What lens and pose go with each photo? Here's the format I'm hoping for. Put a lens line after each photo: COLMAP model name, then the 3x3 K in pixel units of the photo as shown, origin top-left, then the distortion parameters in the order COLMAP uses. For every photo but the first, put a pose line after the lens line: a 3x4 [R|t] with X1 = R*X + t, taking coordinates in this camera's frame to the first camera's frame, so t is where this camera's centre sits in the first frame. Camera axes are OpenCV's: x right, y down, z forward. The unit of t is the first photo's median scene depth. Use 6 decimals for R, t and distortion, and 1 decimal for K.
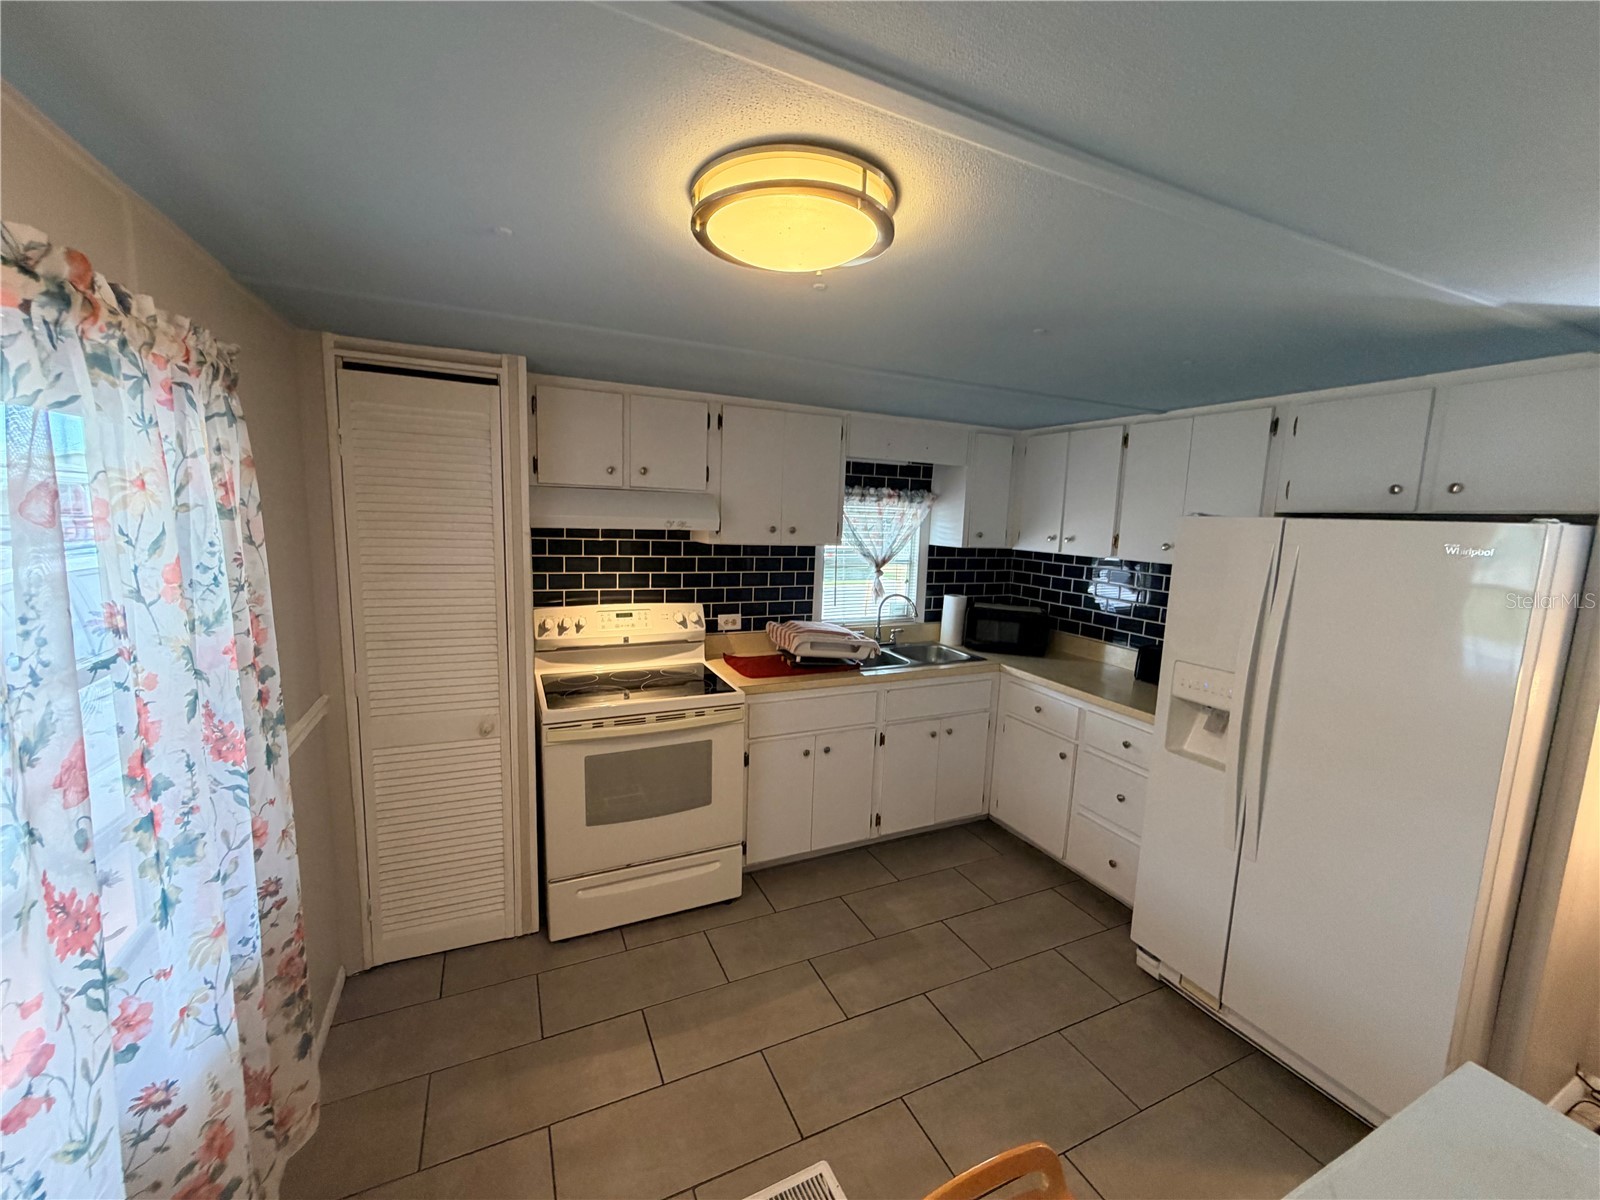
lens RADIAL K [[634.9, 0, 800.0], [0, 634.9, 600.0], [0, 0, 1]] dist [-0.005876, -0.000019]
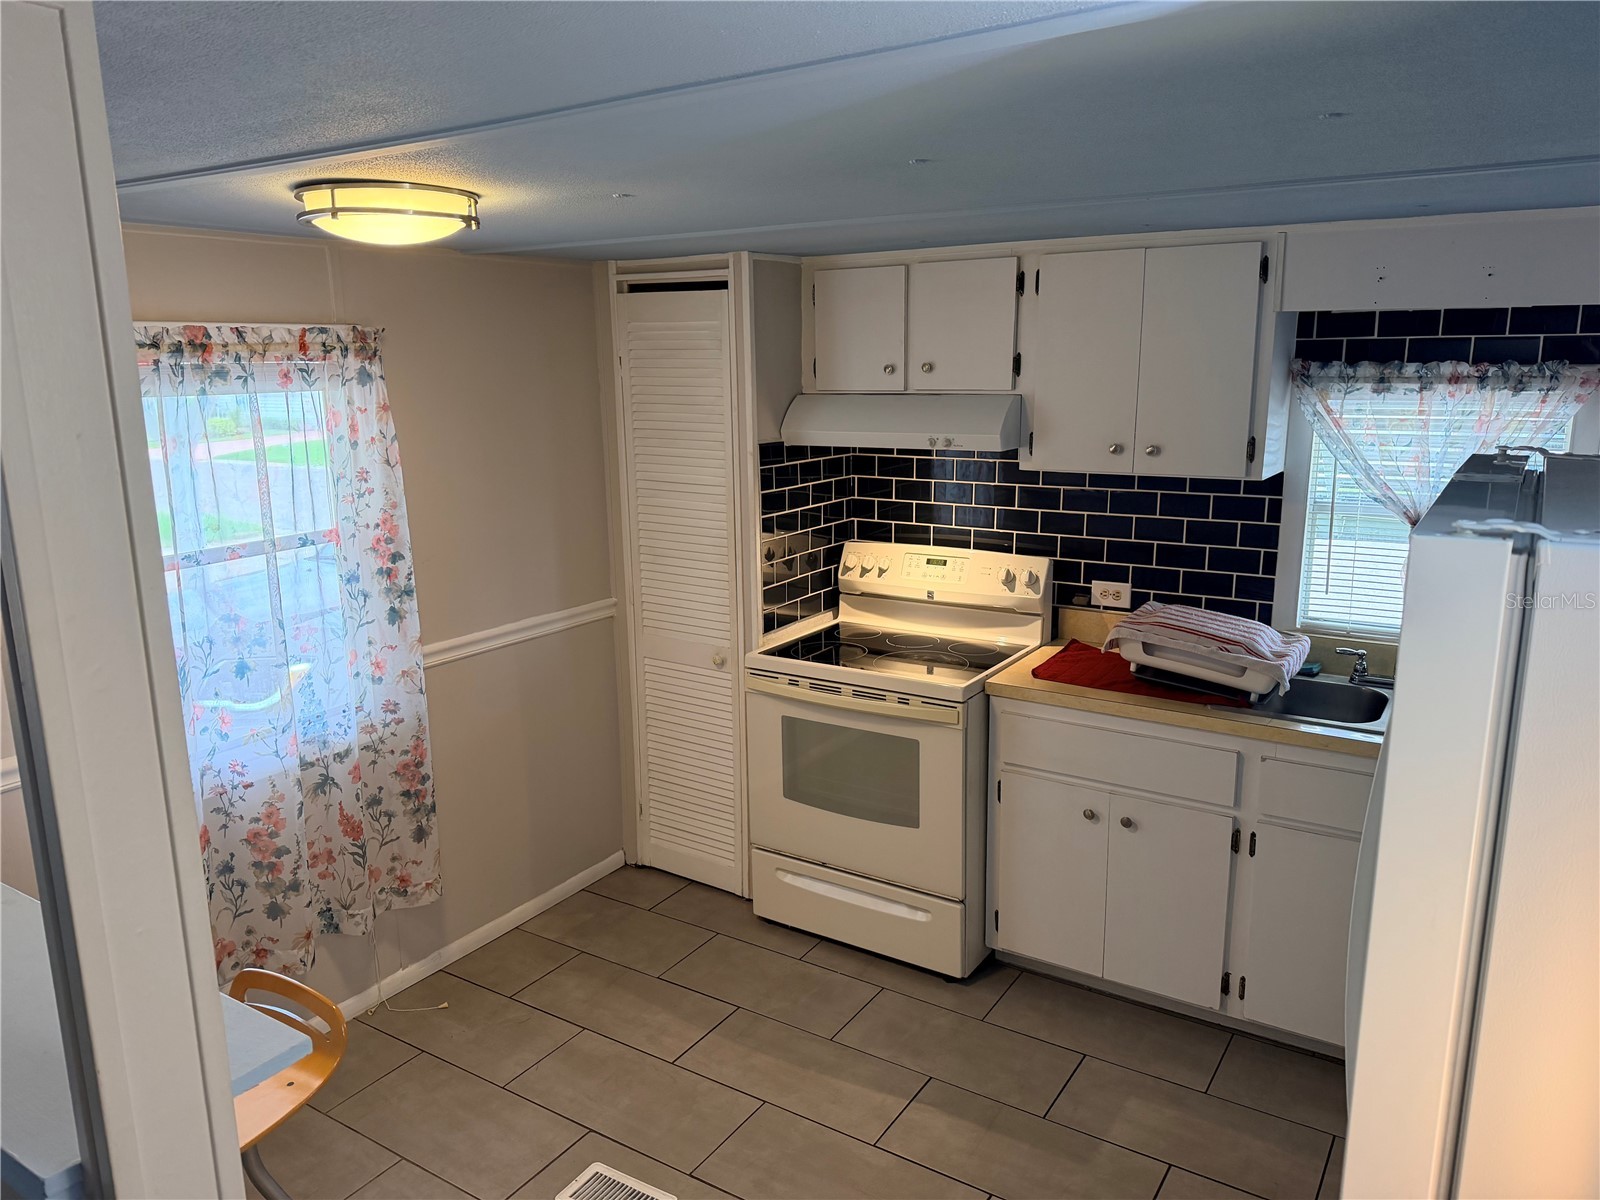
lens RADIAL K [[1123.7, 0, 828.5], [0, 1123.7, 606.7], [0, 0, 1]] dist [0.111792, -0.201597]
pose [[0.535619, 0.141556, -0.832511, 0.792085], [-0.088248, 0.989835, 0.111530, -0.062424], [0.839836, 0.013729, 0.542666, 0.189619]]
